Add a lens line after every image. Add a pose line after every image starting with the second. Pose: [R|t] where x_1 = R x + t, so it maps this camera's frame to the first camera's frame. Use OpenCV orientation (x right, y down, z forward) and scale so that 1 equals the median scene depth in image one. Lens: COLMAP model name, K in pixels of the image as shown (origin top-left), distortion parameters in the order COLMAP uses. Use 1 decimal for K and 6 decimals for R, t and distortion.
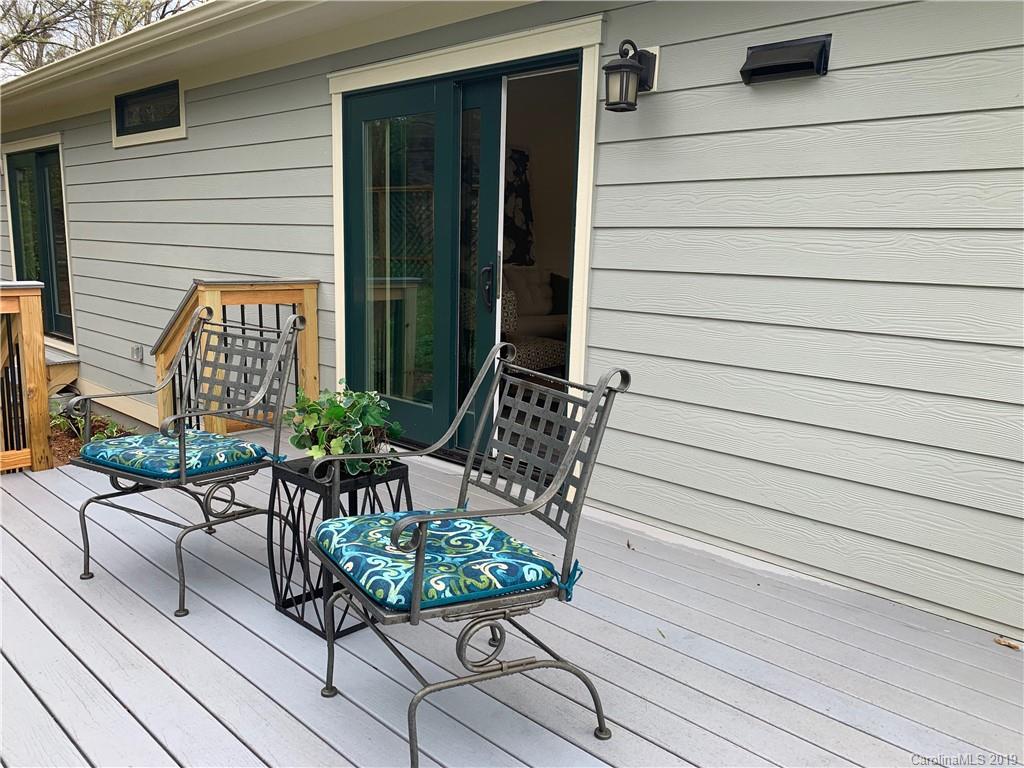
lens RADIAL K [[782.7, 0, 511.9], [0, 782.7, 385.1], [0, 0, 1]] dist [0.006933, -0.002202]
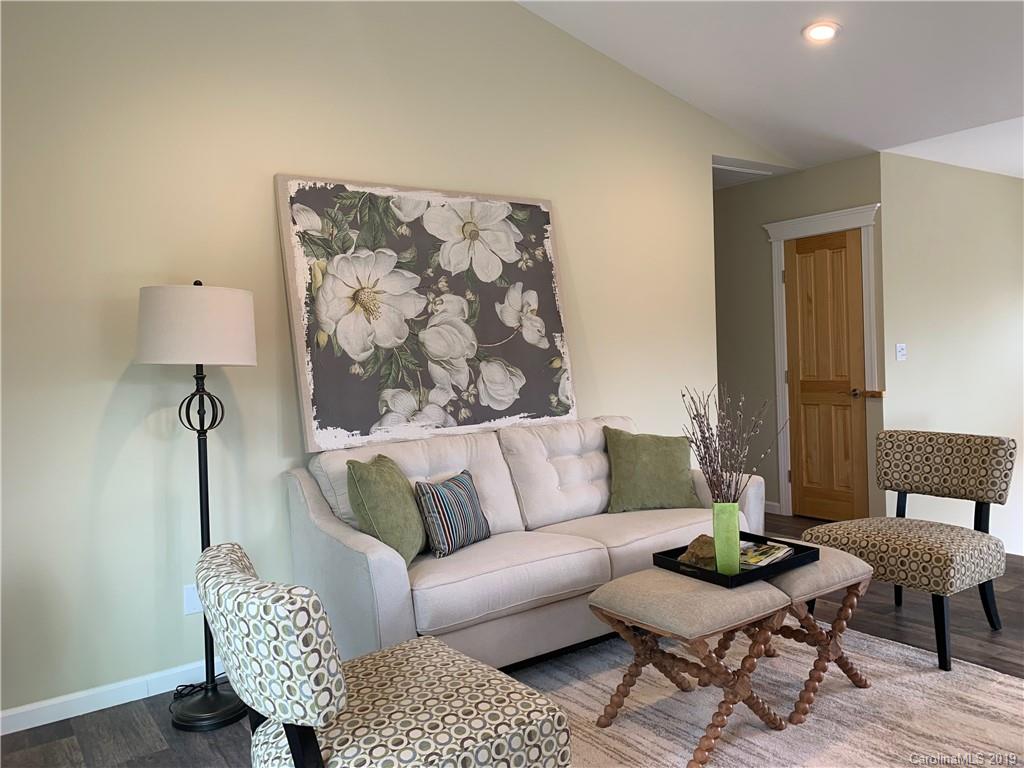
lens RADIAL K [[782.7, 0, 510.7], [0, 782.7, 381.6], [0, 0, 1]] dist [0.006933, -0.002202]
pose [[0.976258, -0.070476, -0.204826, 0.098916], [0.038857, 0.987231, -0.154480, -0.096494], [0.213097, 0.142854, 0.966531, 0.491417]]
